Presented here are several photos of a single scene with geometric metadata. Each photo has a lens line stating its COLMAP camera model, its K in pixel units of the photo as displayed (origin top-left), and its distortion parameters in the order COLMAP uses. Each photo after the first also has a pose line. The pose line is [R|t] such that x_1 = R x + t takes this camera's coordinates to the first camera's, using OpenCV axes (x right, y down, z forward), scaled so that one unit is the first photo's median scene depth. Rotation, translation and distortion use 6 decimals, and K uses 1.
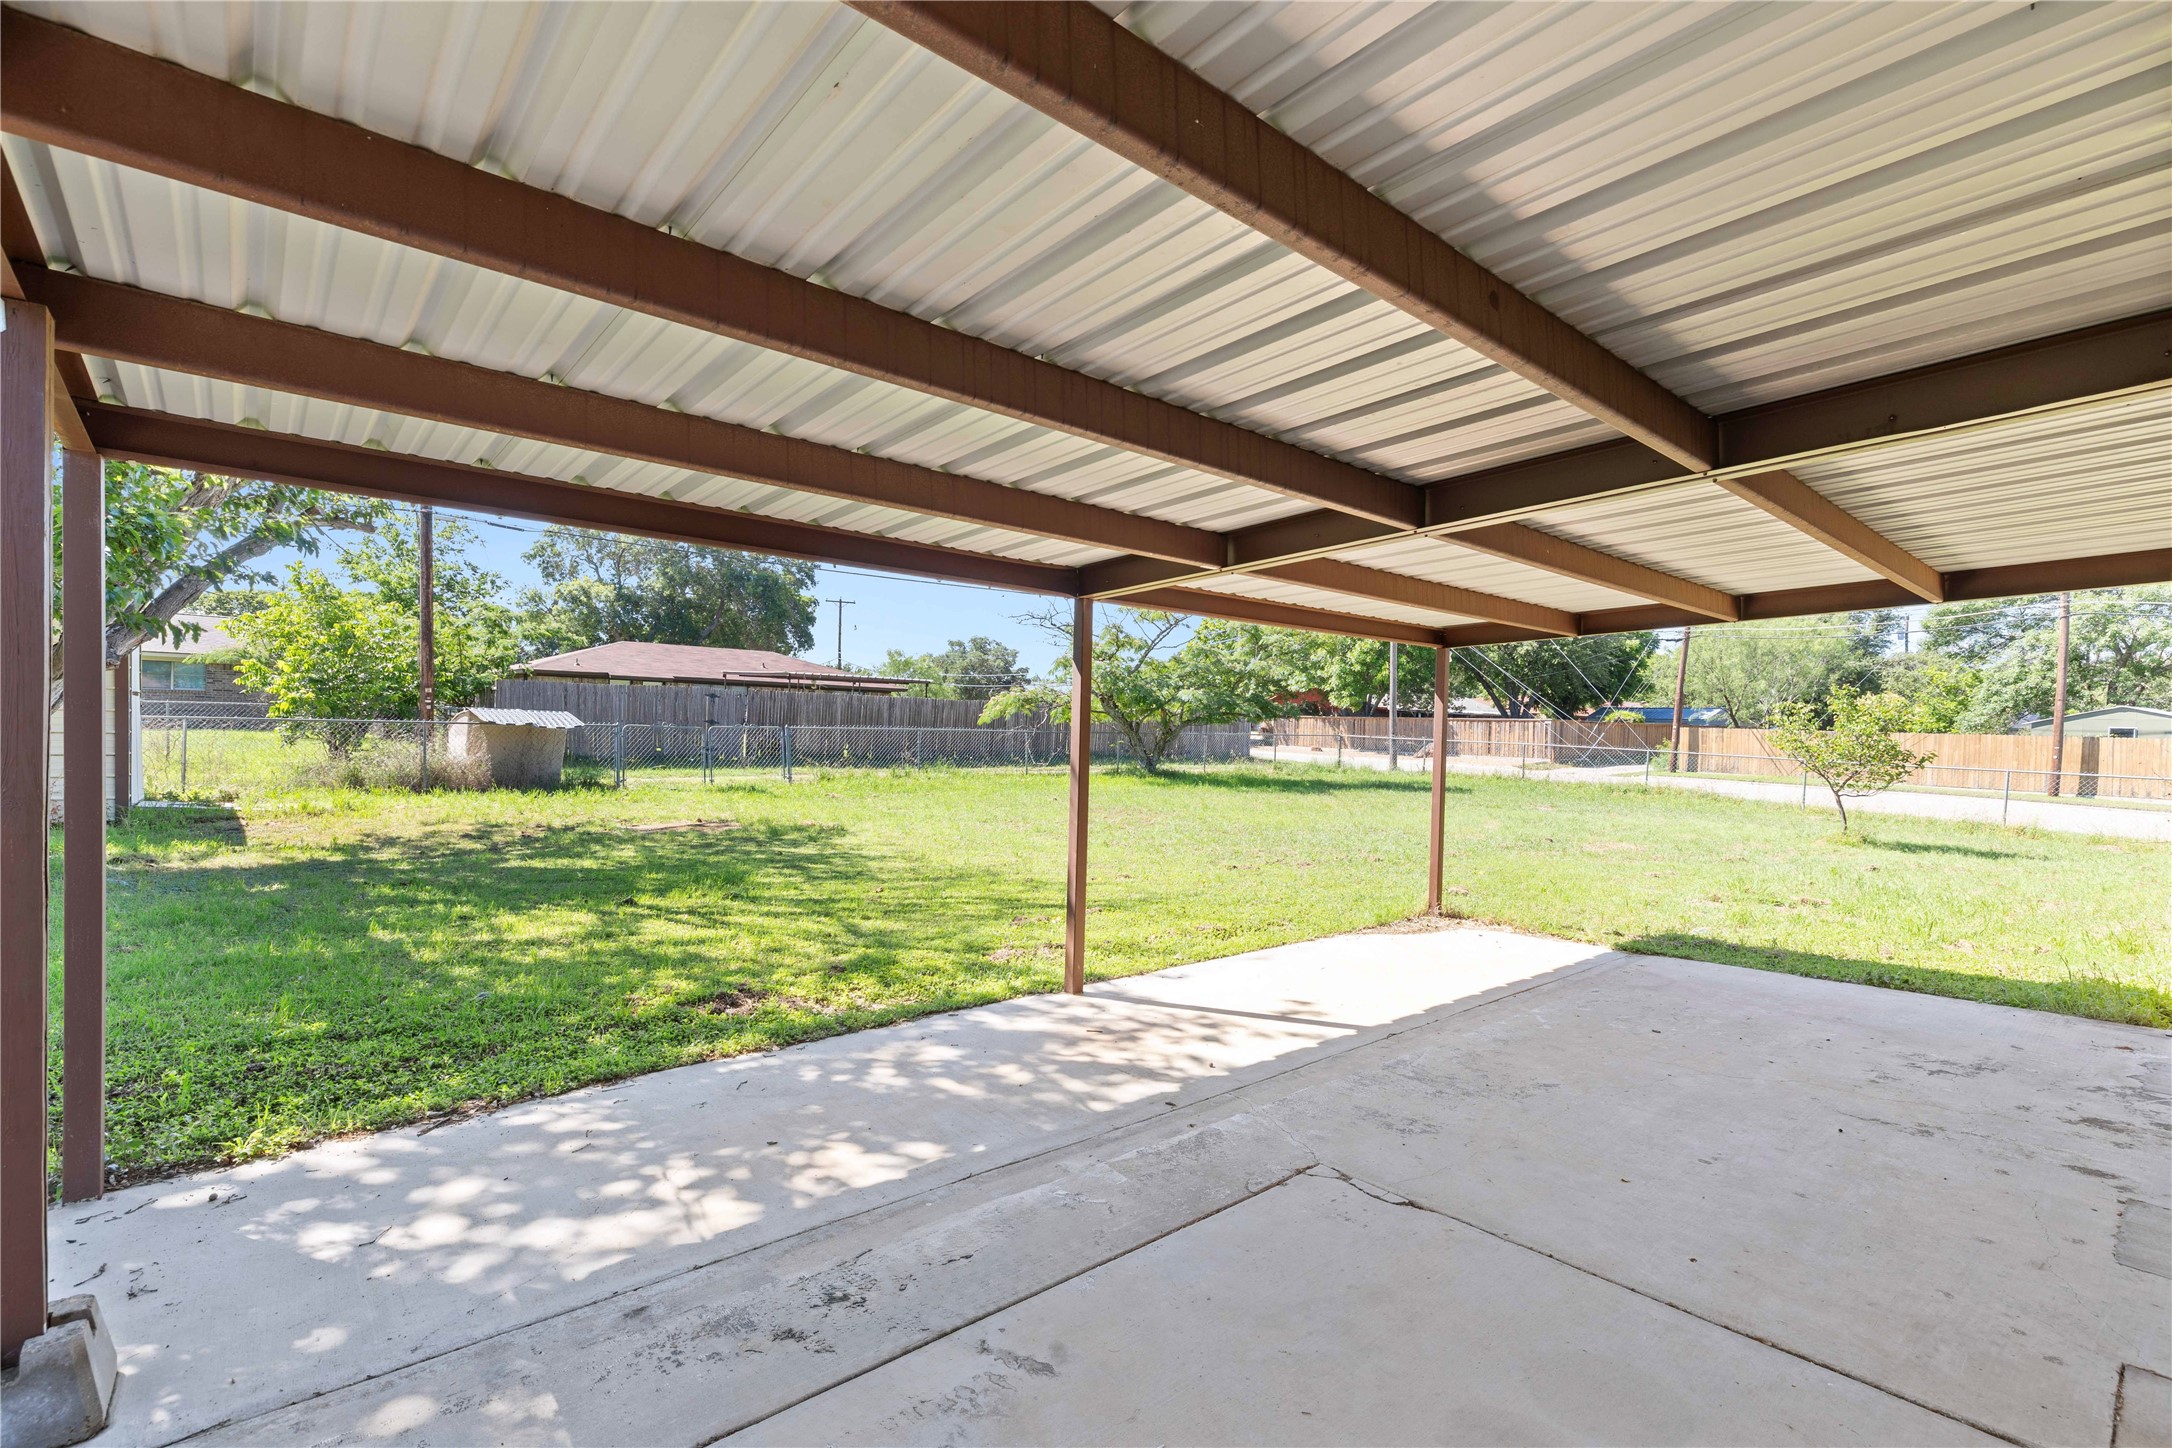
lens RADIAL K [[975.5, 0, 1071.8], [0, 975.5, 753.1], [0, 0, 1]] dist [-0.004326, 0.000013]
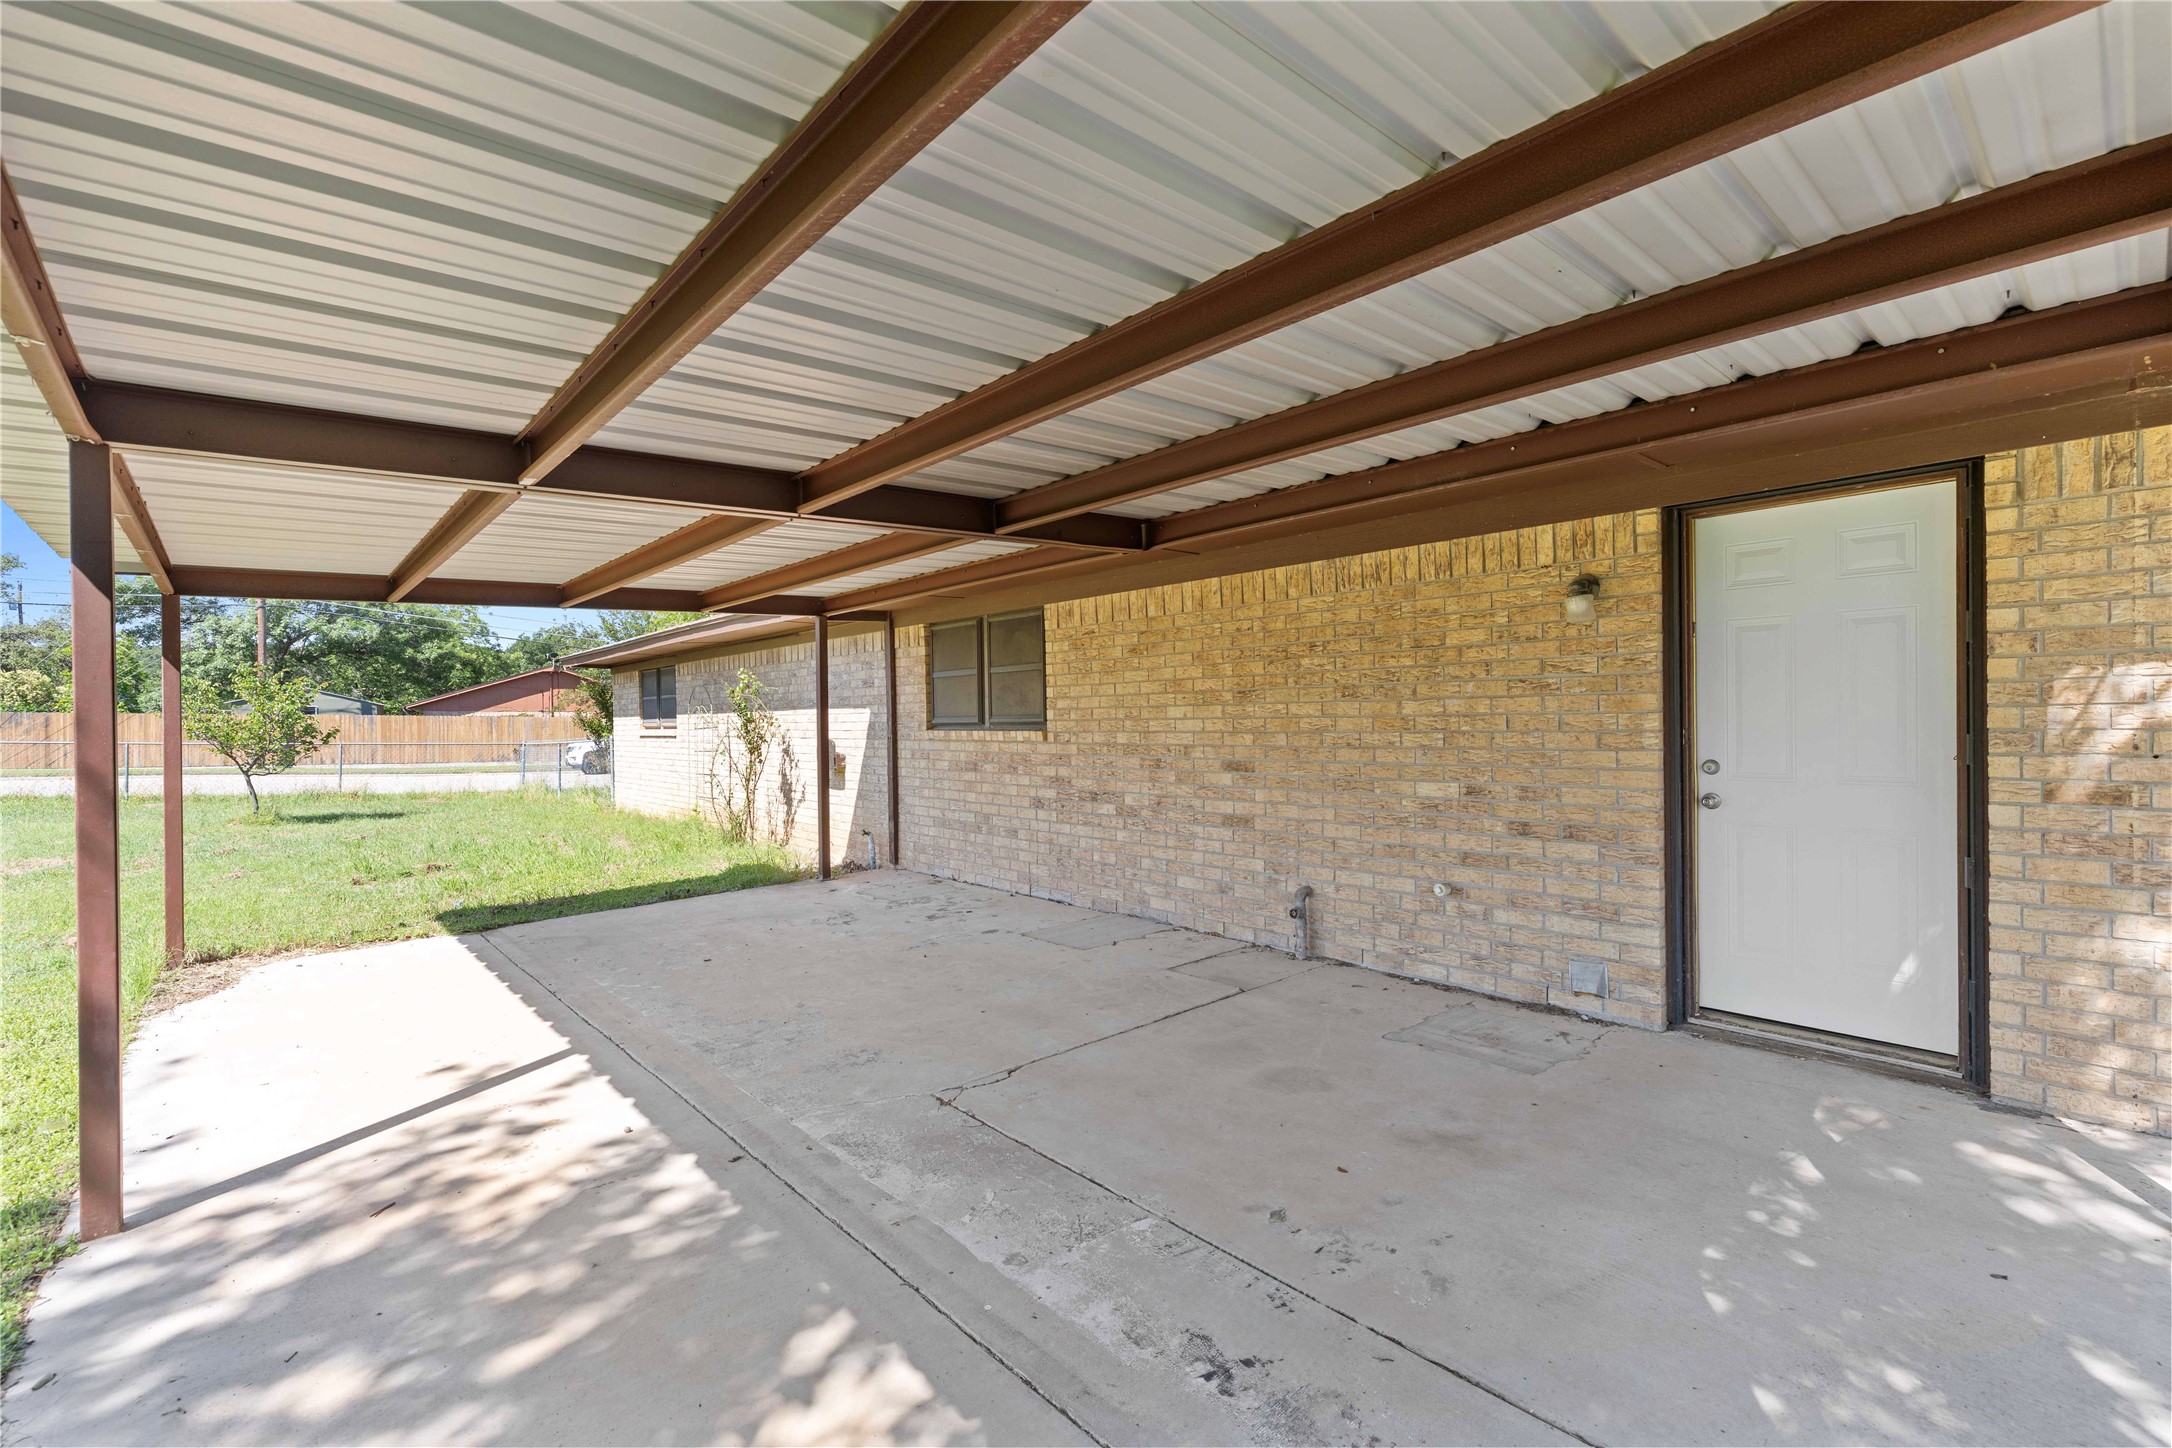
lens RADIAL K [[942.5, 0, 1086.0], [0, 942.5, 724.0], [0, 0, 1]] dist [-0.003200, -0.000225]
pose [[-0.025447, -0.023602, 0.999398, -0.544090], [0.032744, 0.999165, 0.024430, -0.011699], [-0.999140, 0.033346, -0.024653, 0.572748]]
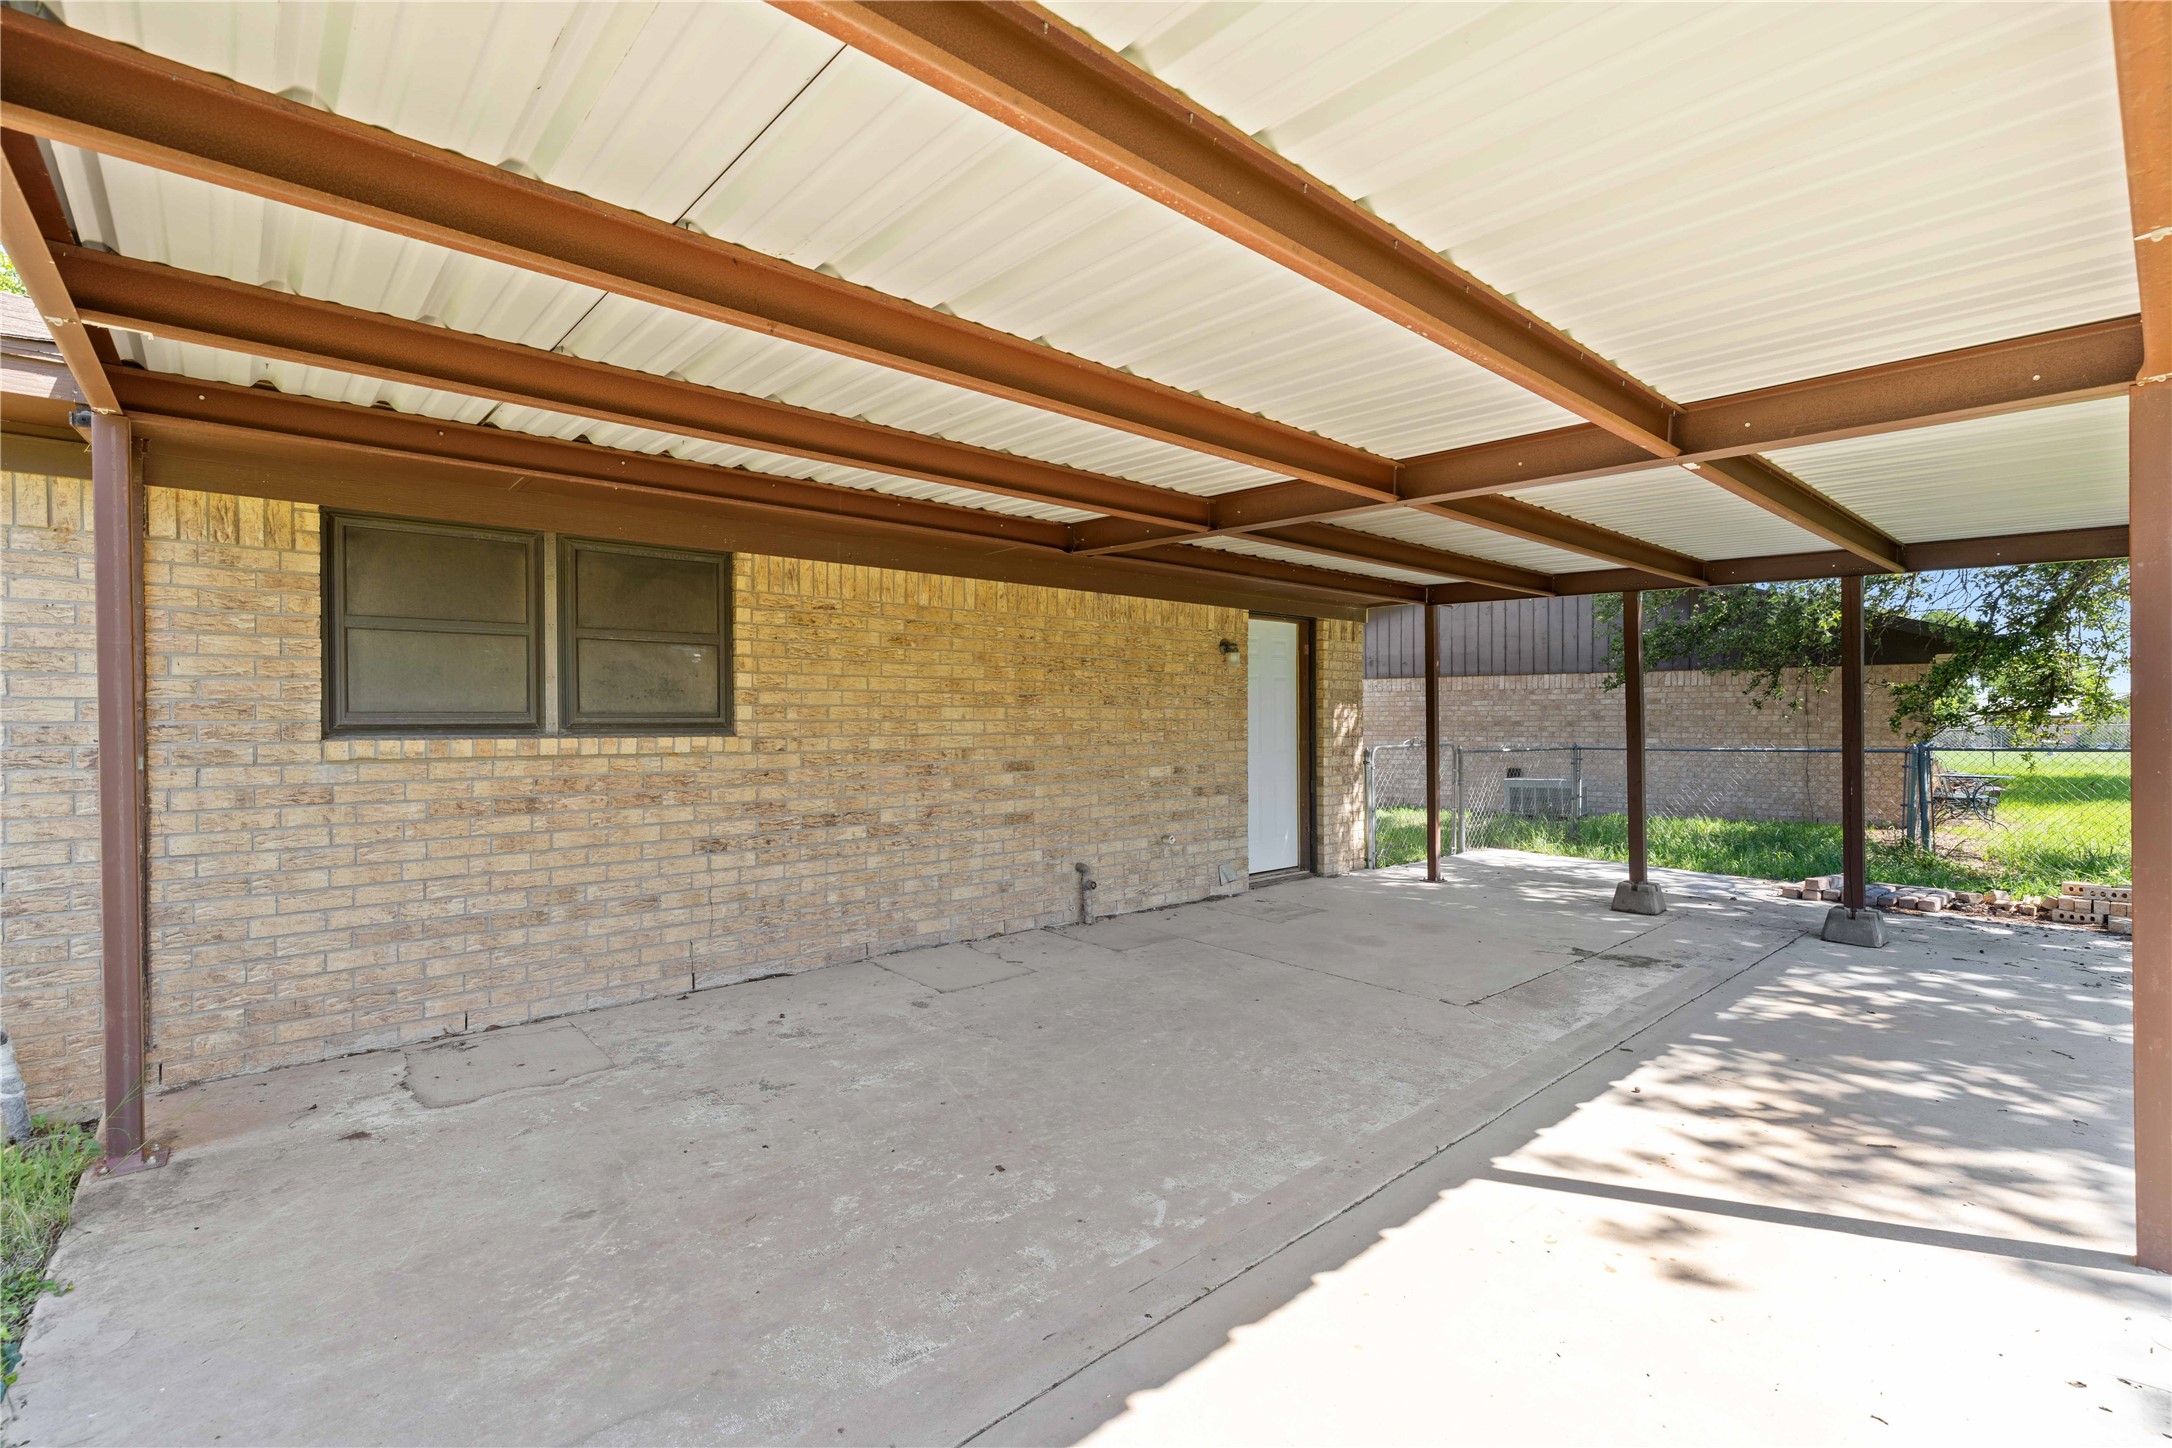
lens RADIAL K [[957.9, 0, 1067.0], [0, 957.9, 728.3], [0, 0, 1]] dist [0.000567, 0.000438]
pose [[-0.999902, -0.012523, -0.006228, 0.577917], [-0.012667, 0.999640, 0.023663, -0.004250], [0.005930, 0.023740, -0.999701, 1.619297]]
